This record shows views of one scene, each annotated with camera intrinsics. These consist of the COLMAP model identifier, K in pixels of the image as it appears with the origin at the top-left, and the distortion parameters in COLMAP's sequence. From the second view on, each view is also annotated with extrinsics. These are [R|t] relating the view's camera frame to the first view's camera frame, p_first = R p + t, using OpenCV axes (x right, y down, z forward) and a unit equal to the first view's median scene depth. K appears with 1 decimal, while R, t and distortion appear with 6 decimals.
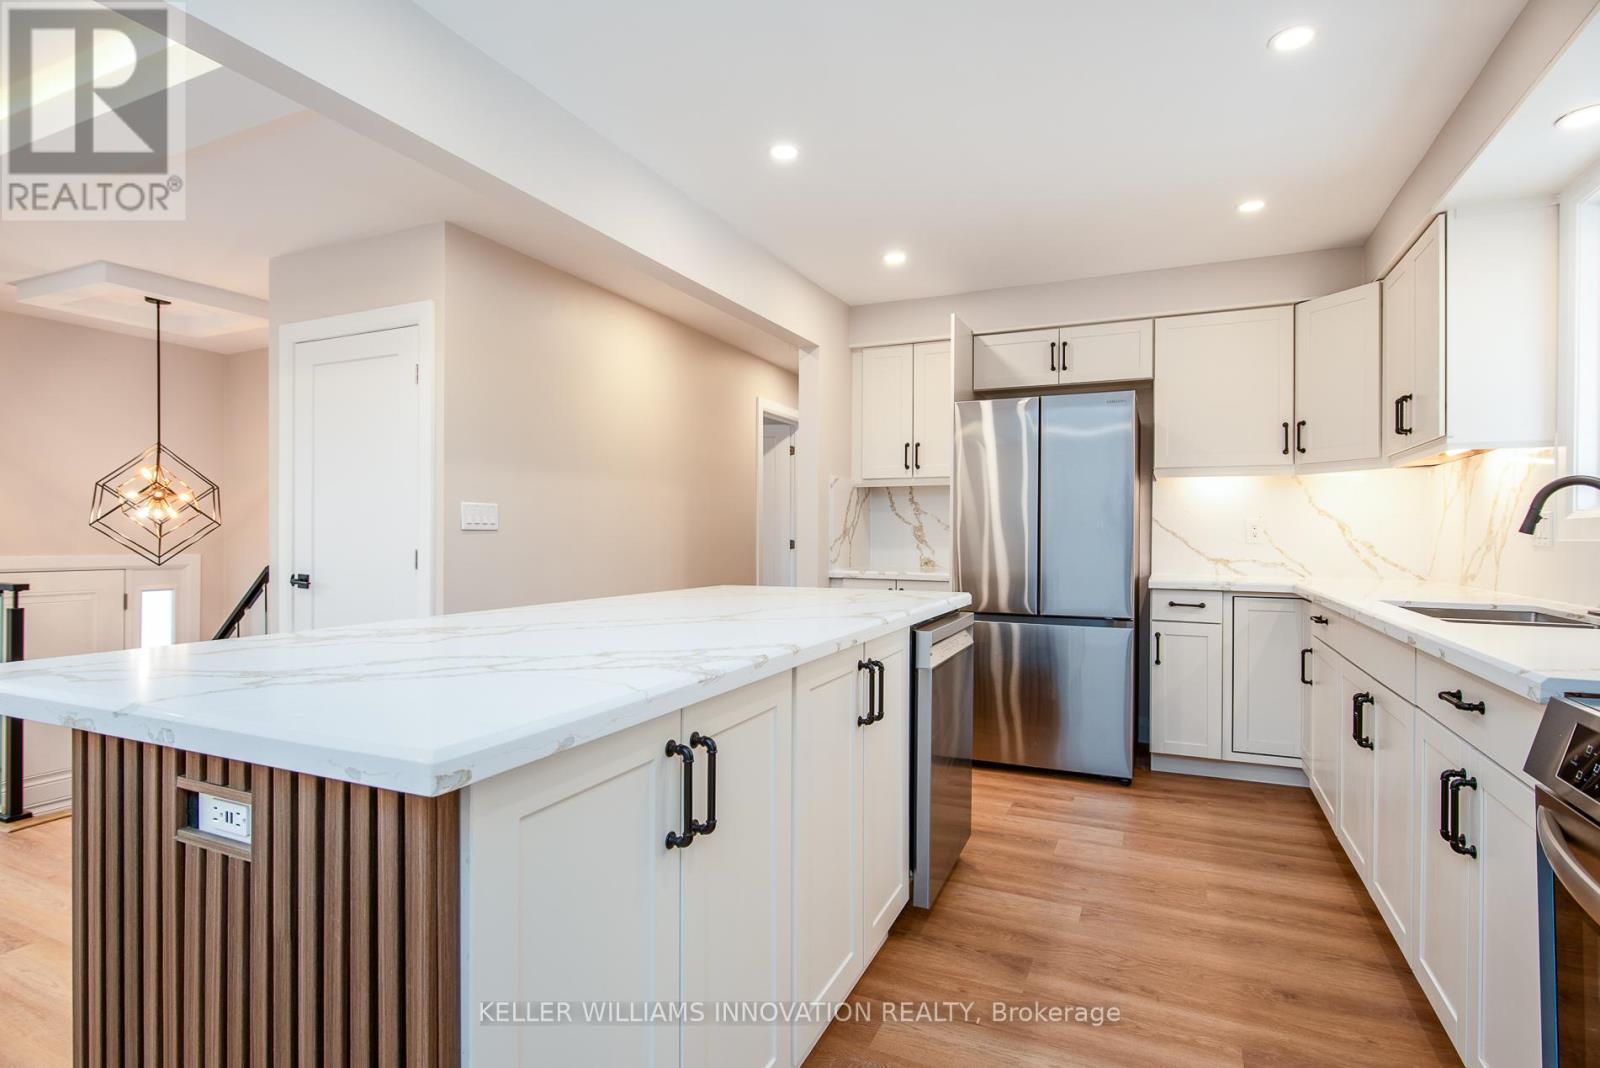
lens RADIAL K [[800.8, 0, 797.1], [0, 800.8, 534.8], [0, 0, 1]] dist [-0.005599, -0.000907]
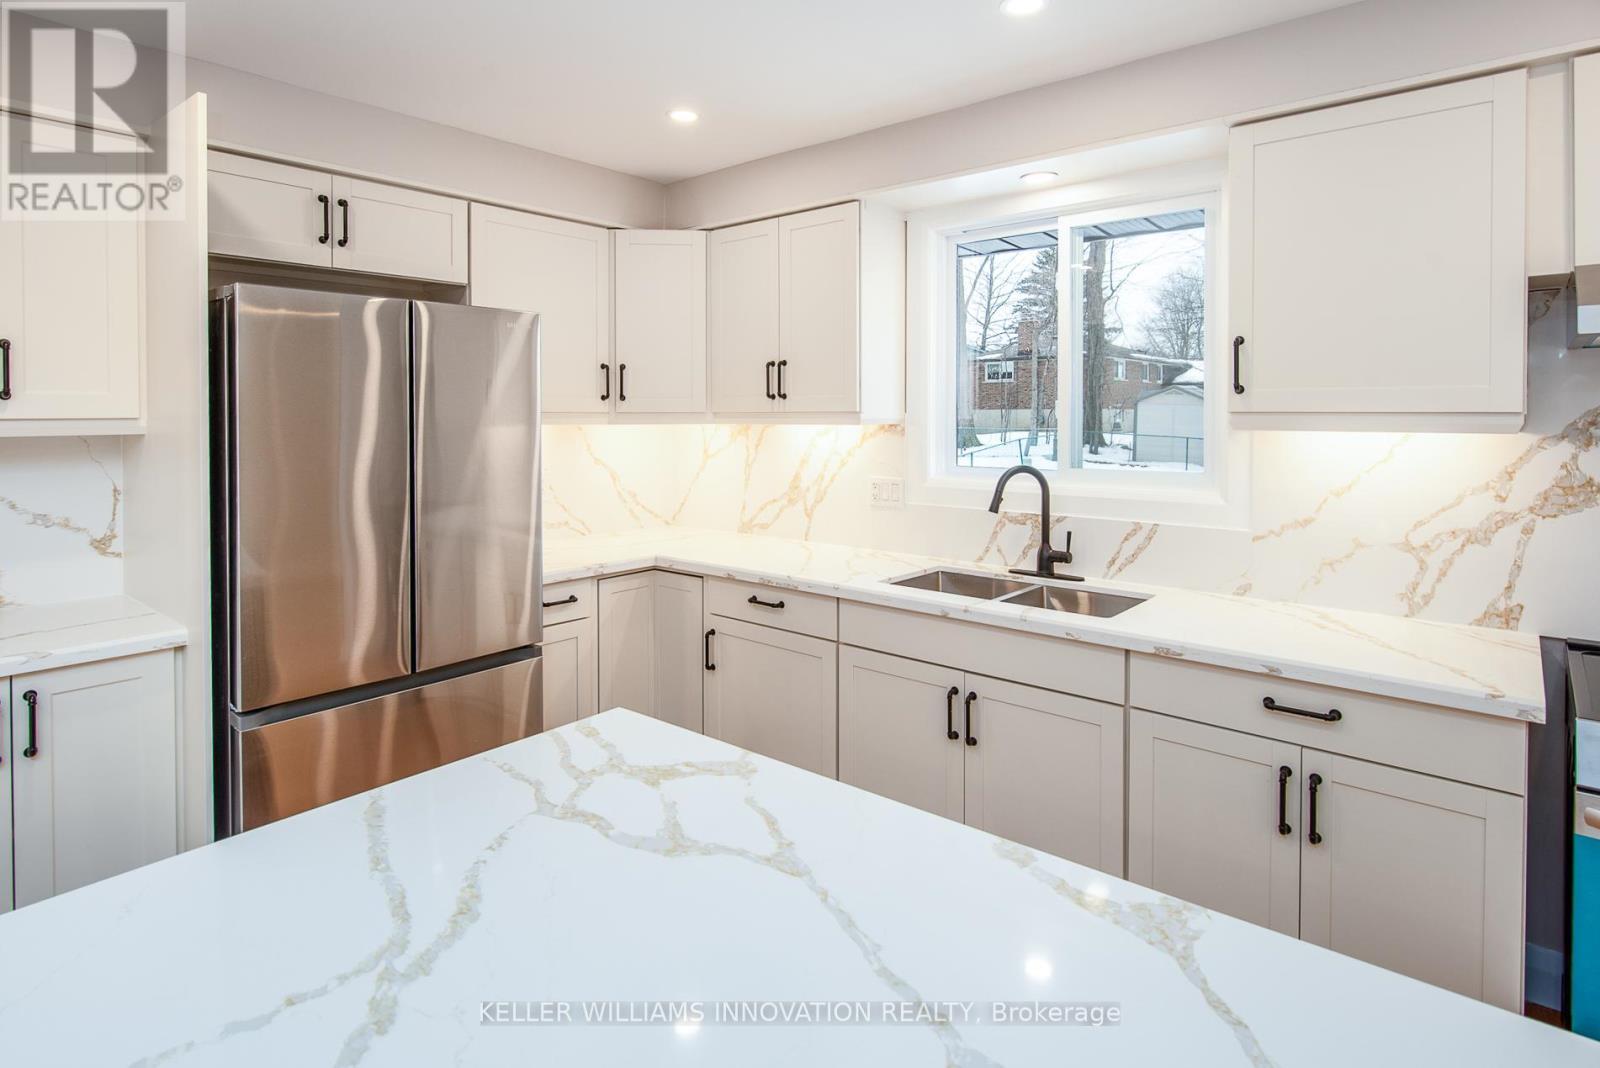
lens RADIAL K [[844.5, 0, 799.0], [0, 844.5, 421.8], [0, 0, 1]] dist [-0.004747, -0.000870]
pose [[0.269532, -0.014862, 0.962877, -0.217277], [0.003140, 0.999889, 0.014554, -0.093642], [-0.962986, -0.000899, 0.269549, 0.570605]]
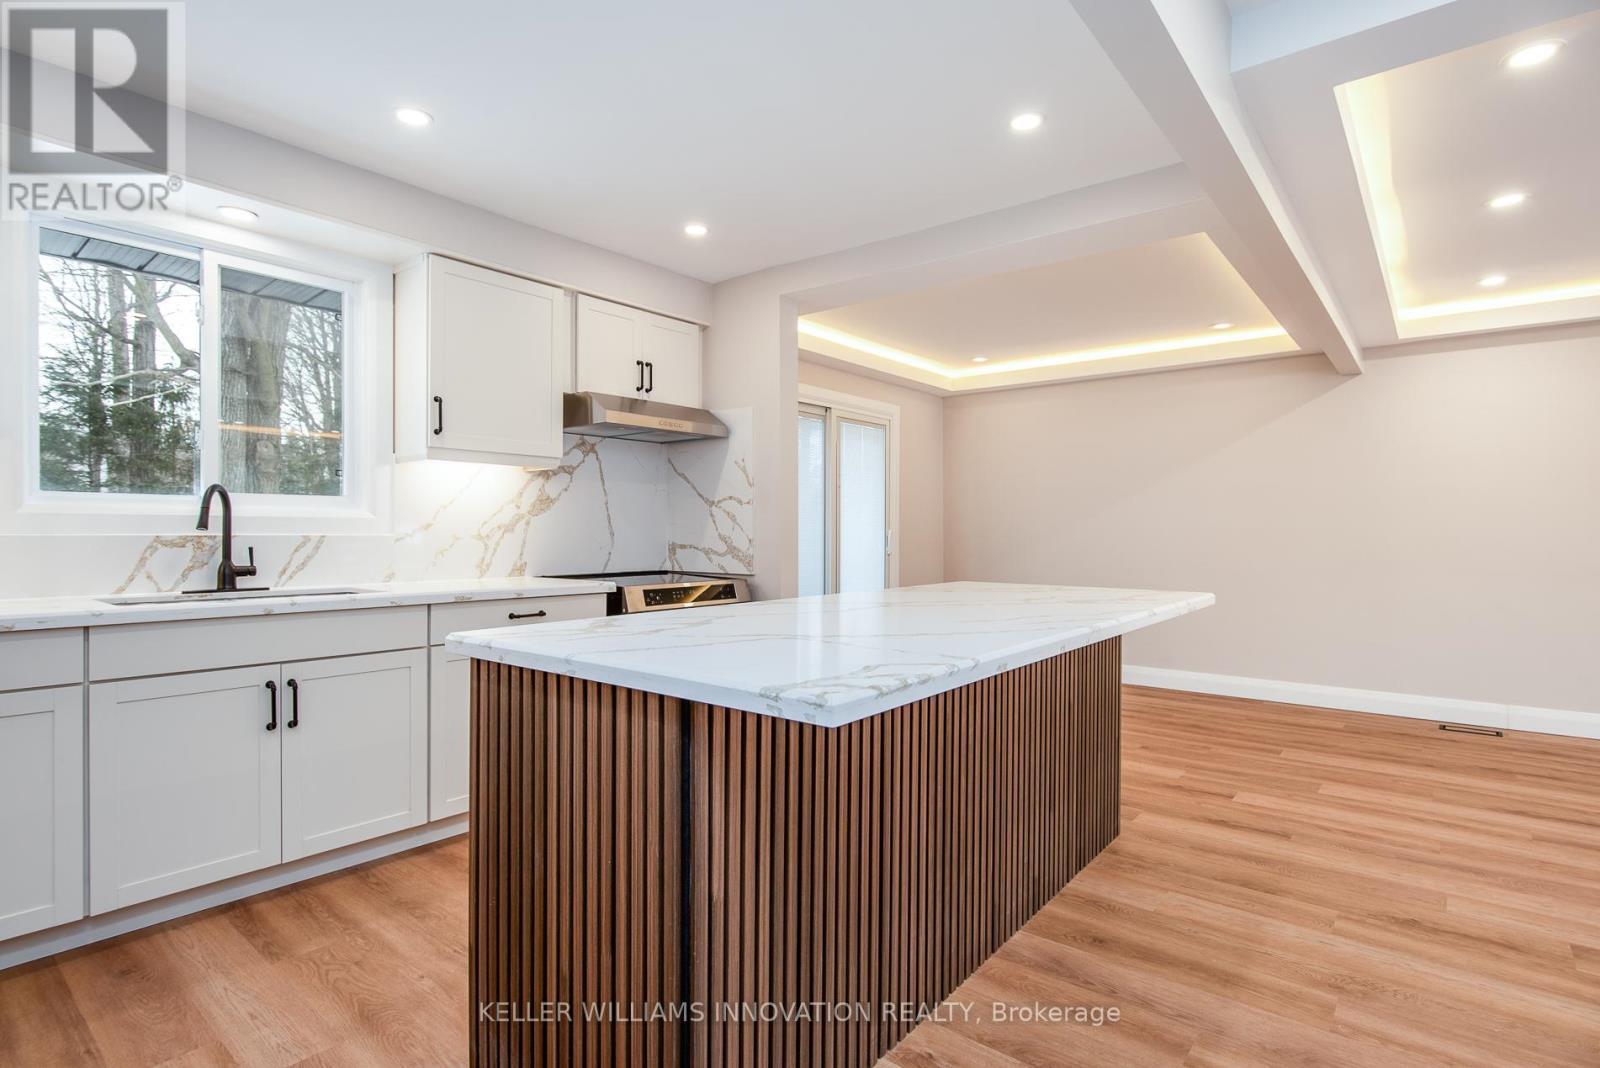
lens RADIAL K [[800.8, 0, 797.1], [0, 800.8, 534.8], [0, 0, 1]] dist [-0.005599, -0.000907]
pose [[-0.967789, -0.008472, 0.251620, -0.138658], [-0.007630, 0.999962, 0.004320, -0.002970], [-0.251647, 0.002261, -0.967817, 1.163065]]
